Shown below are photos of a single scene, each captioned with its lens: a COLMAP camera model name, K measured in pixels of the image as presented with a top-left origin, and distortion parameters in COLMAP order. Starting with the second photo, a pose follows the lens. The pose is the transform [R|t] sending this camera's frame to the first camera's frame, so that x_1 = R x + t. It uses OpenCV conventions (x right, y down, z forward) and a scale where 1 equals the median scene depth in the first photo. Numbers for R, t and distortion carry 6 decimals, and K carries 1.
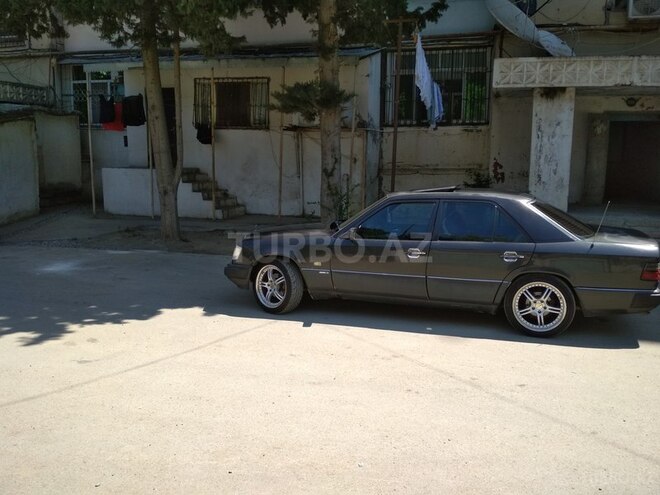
lens RADIAL K [[596.4, 0, 331.3], [0, 596.4, 246.5], [0, 0, 1]] dist [0.109916, -0.215309]
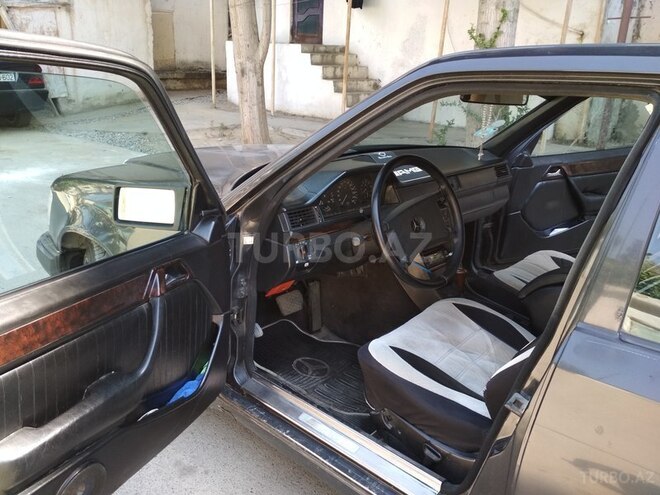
lens RADIAL K [[596.4, 0, 331.3], [0, 596.4, 246.5], [0, 0, 1]] dist [0.109916, -0.215309]
pose [[0.911986, 0.159491, -0.377947, 0.070300], [-0.099758, 0.979894, 0.172791, -0.022592], [0.397906, -0.119880, 0.909560, 0.348974]]
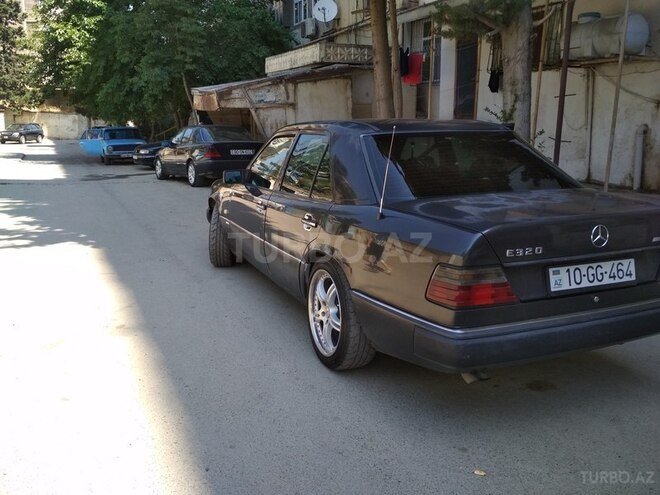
lens RADIAL K [[596.4, 0, 331.3], [0, 596.4, 246.5], [0, 0, 1]] dist [0.109916, -0.215309]
pose [[0.673144, 0.138827, -0.726364, 0.307113], [-0.104288, 0.990226, 0.092611, -0.006598], [0.732121, 0.013410, 0.681042, 0.247363]]
